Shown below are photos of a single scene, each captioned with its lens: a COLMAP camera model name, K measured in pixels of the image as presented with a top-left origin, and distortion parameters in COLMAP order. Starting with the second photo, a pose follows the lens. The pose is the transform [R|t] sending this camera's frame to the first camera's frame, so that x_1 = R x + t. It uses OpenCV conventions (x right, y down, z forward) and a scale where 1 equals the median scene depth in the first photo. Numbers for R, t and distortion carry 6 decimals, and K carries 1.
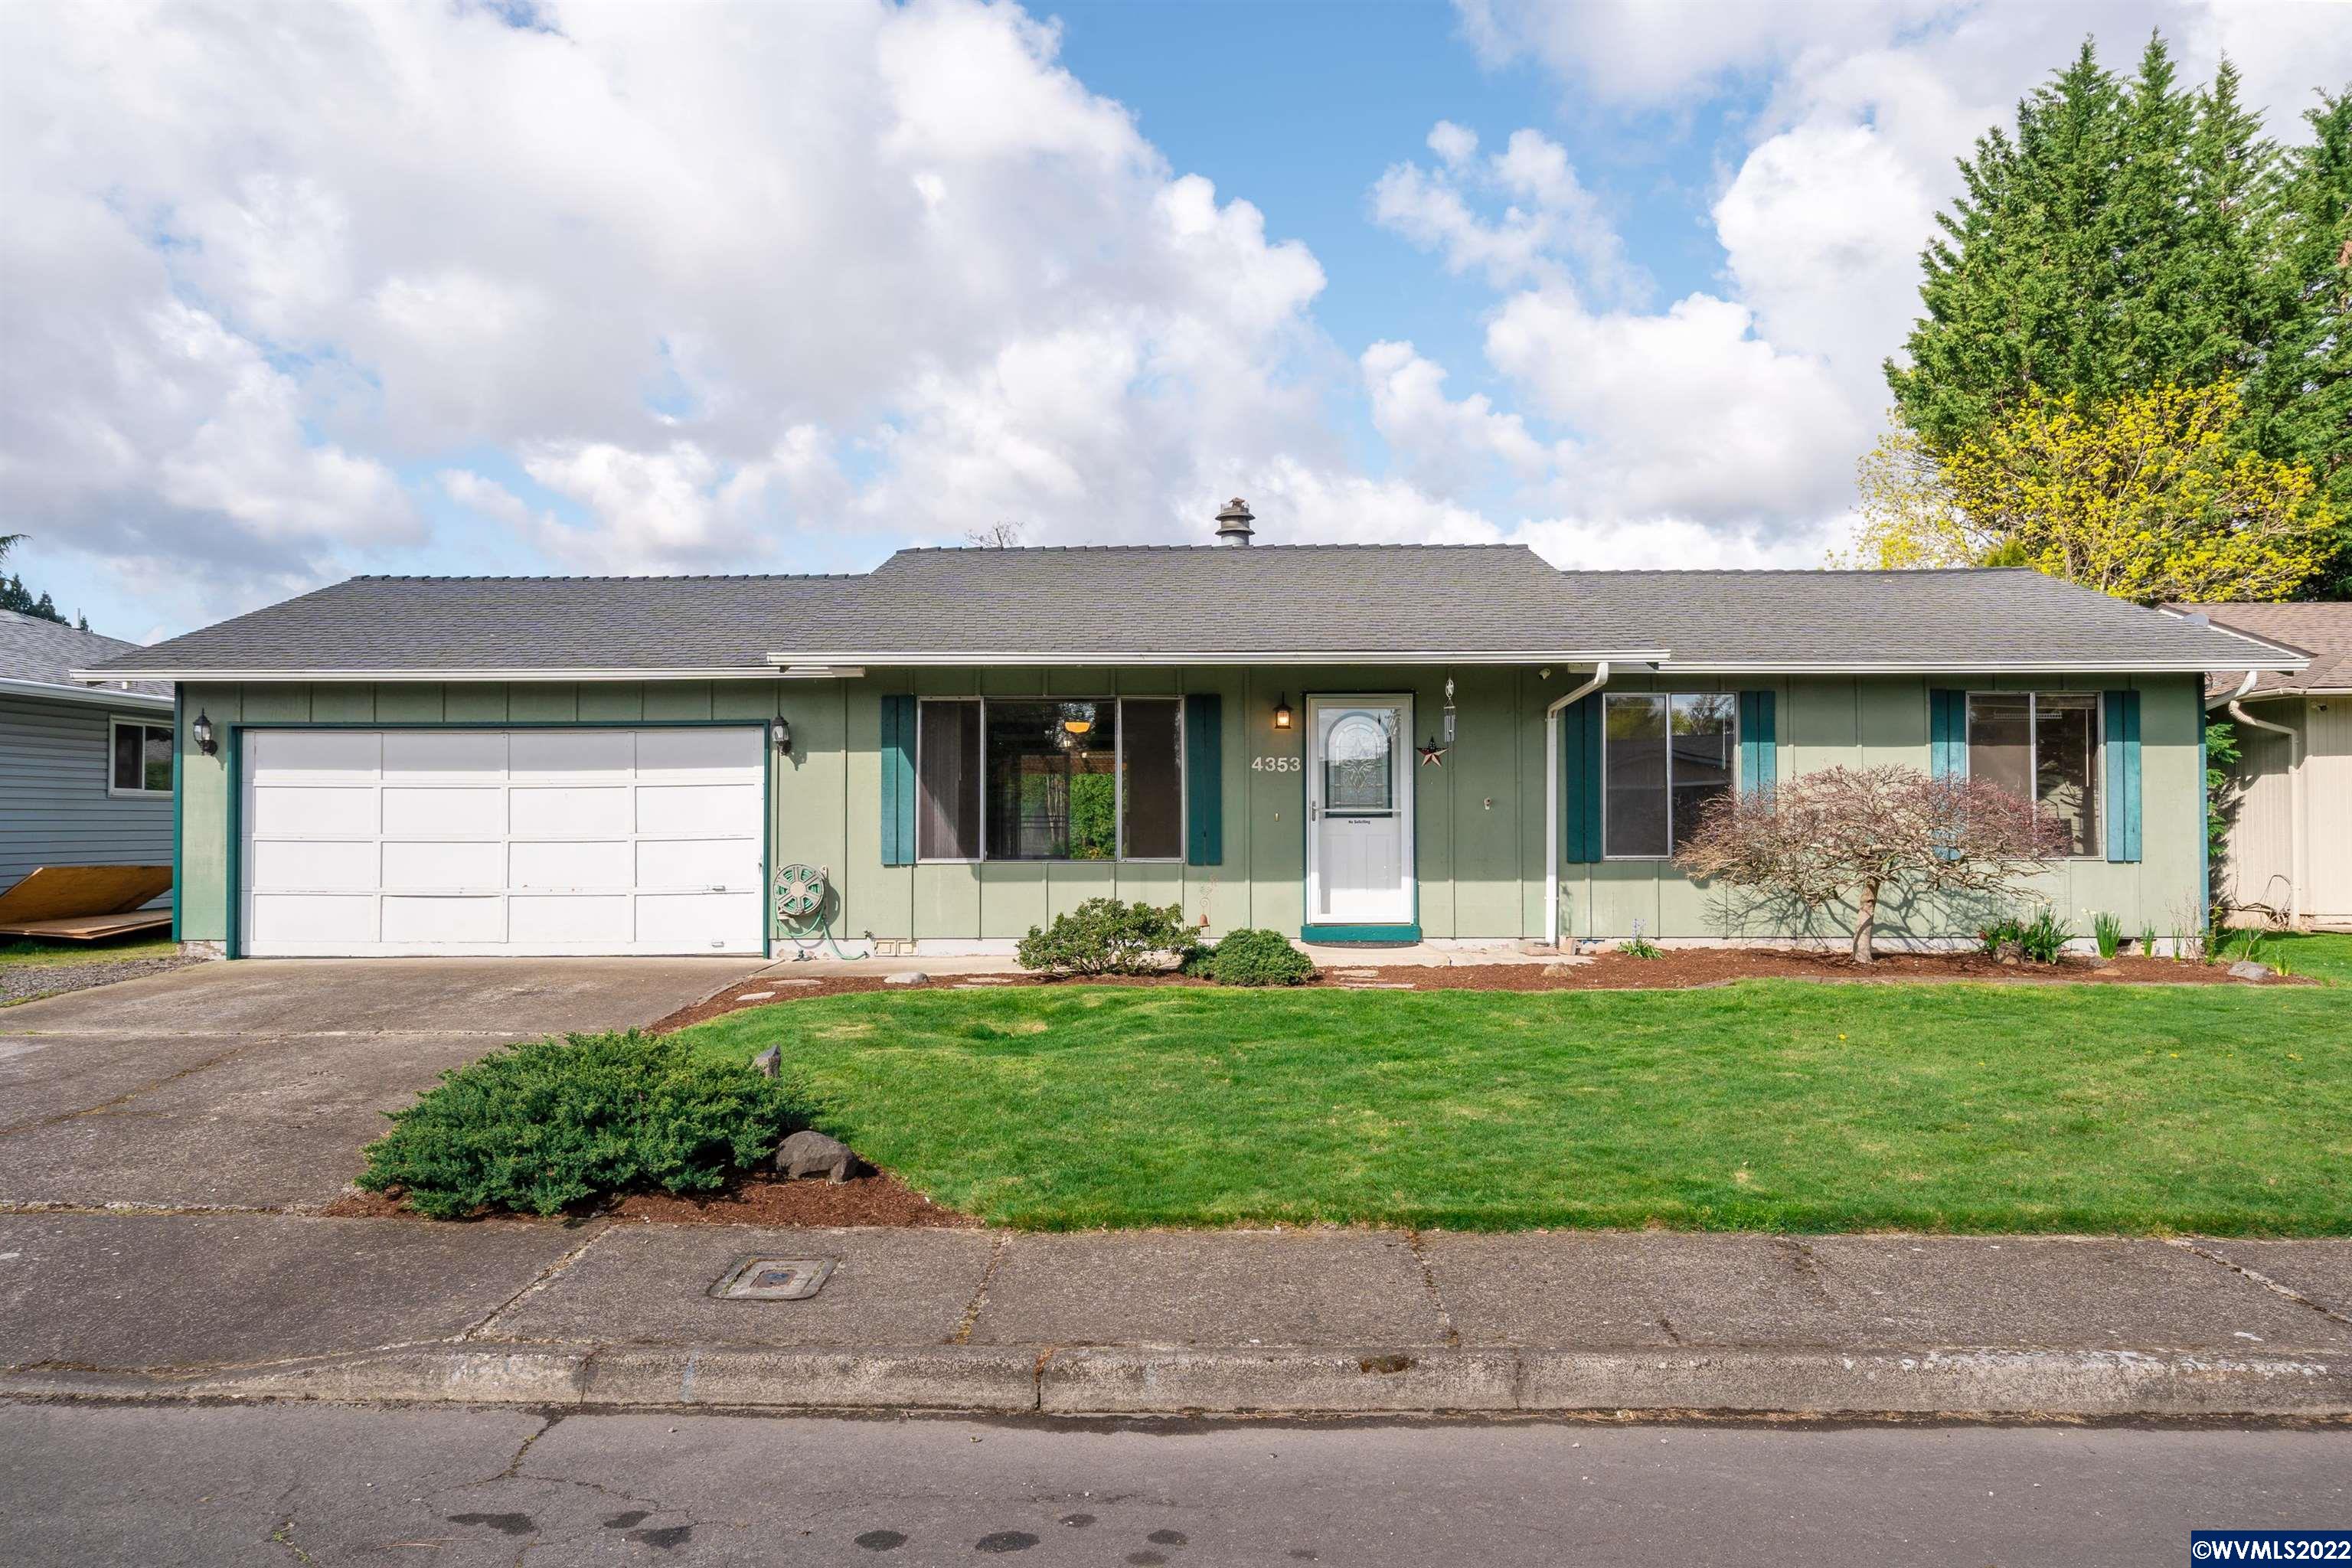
lens RADIAL K [[1598.3, 0, 1176.0], [0, 1598.3, 784.0], [0, 0, 1]] dist [0.000672, -0.002178]
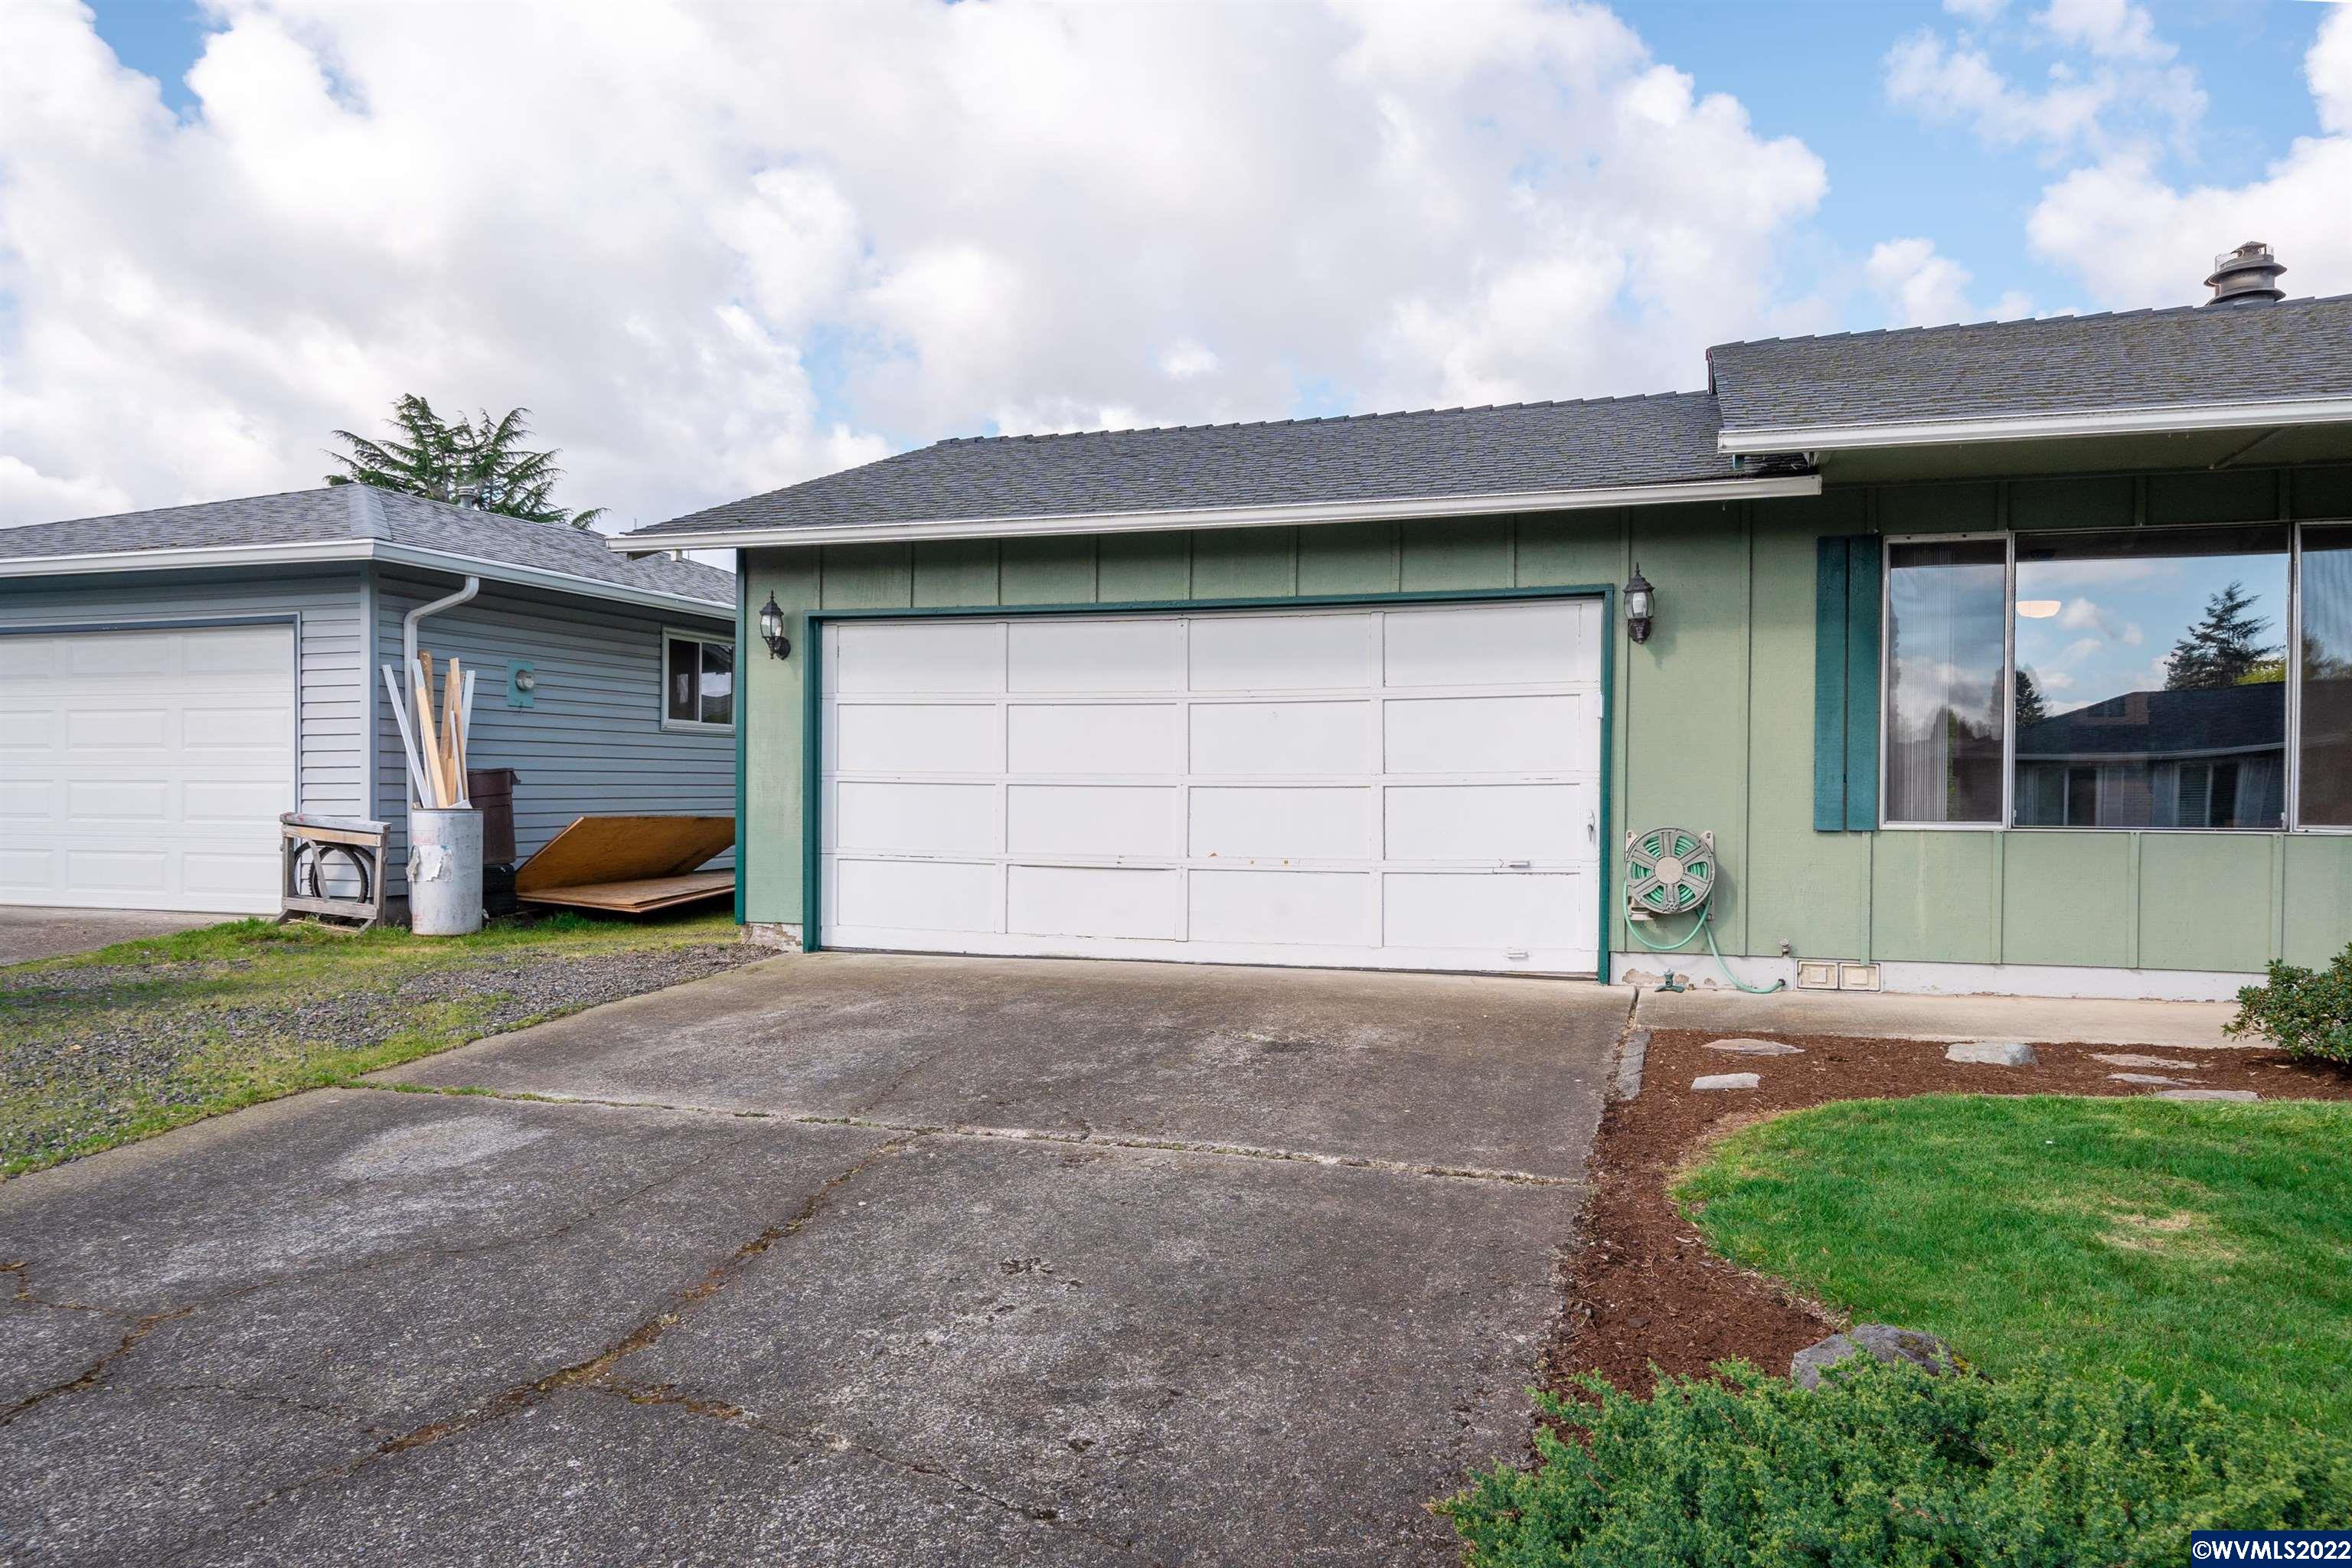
lens RADIAL K [[1598.3, 0, 1176.0], [0, 1598.3, 784.0], [0, 0, 1]] dist [0.000672, -0.002178]
pose [[0.959031, 0.007170, -0.283210, -0.241248], [-0.000072, 0.999686, 0.025065, 0.019175], [0.283301, -0.024018, 0.958730, 0.379067]]
